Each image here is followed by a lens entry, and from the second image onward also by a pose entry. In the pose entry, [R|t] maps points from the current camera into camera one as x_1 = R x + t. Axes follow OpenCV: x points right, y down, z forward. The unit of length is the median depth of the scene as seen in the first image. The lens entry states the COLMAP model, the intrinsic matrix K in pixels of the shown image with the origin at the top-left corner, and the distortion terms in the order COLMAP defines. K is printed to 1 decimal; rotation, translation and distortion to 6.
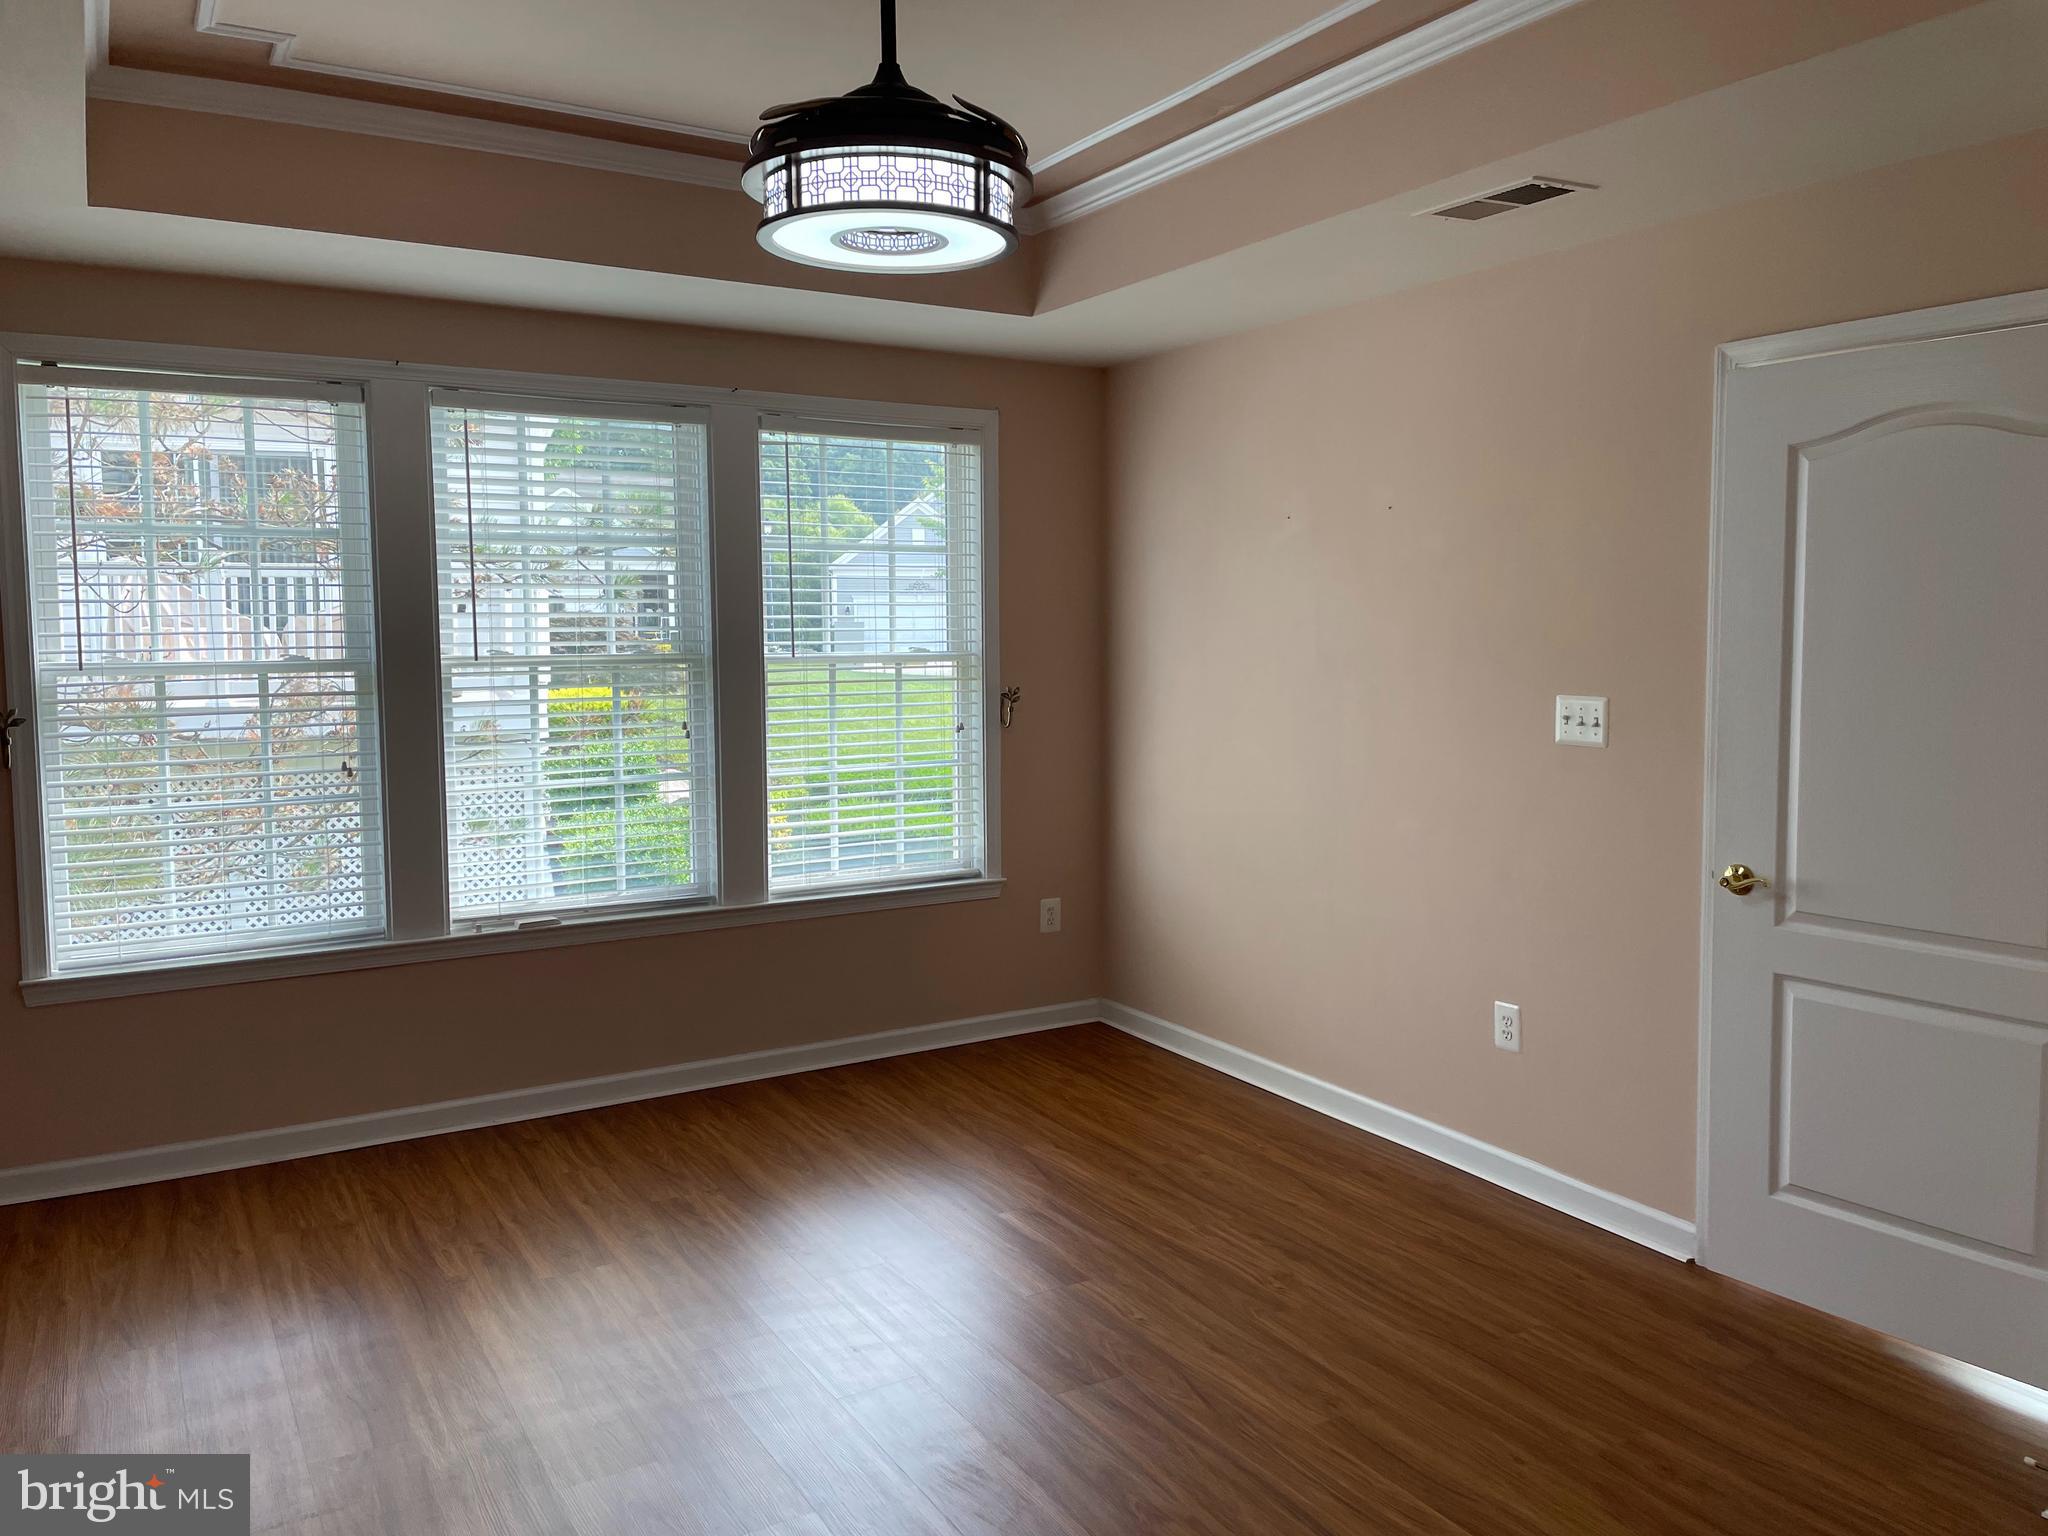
lens RADIAL K [[1537.4, 0, 1043.0], [0, 1537.4, 763.9], [0, 0, 1]] dist [0.016013, -0.003948]
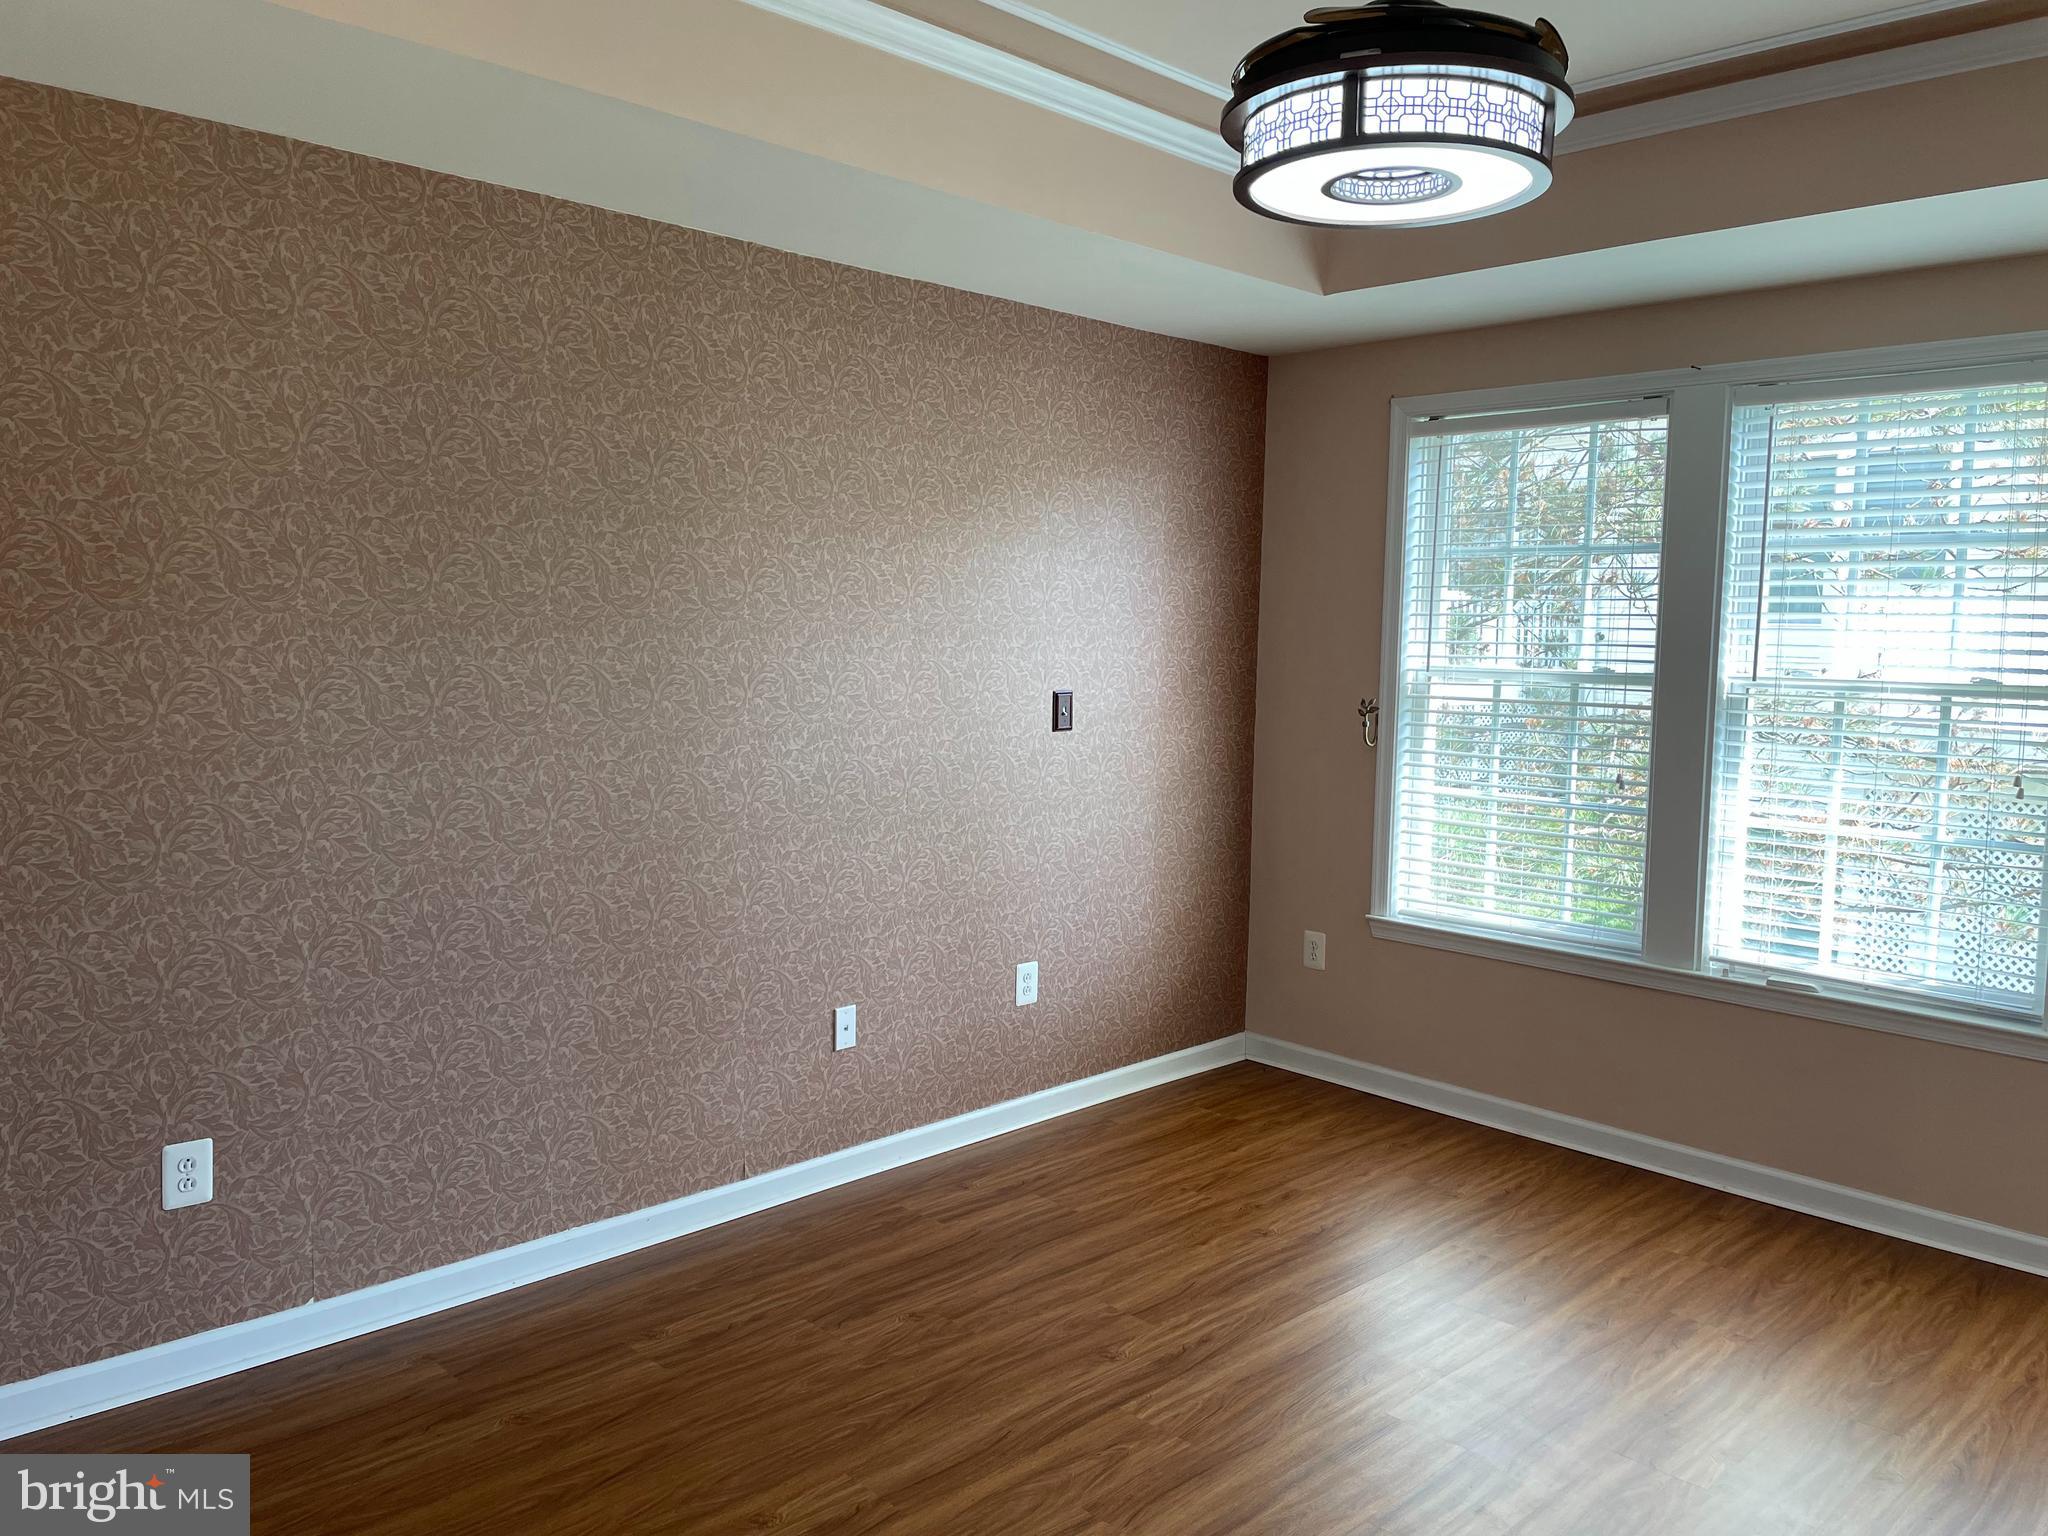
lens RADIAL K [[1537.4, 0, 1041.4], [0, 1537.4, 767.5], [0, 0, 1]] dist [0.016013, -0.003948]
pose [[0.229491, 0.100214, -0.968138, 0.437551], [-0.109393, 0.991039, 0.076653, -0.041777], [0.967144, 0.088316, 0.238397, 0.397250]]
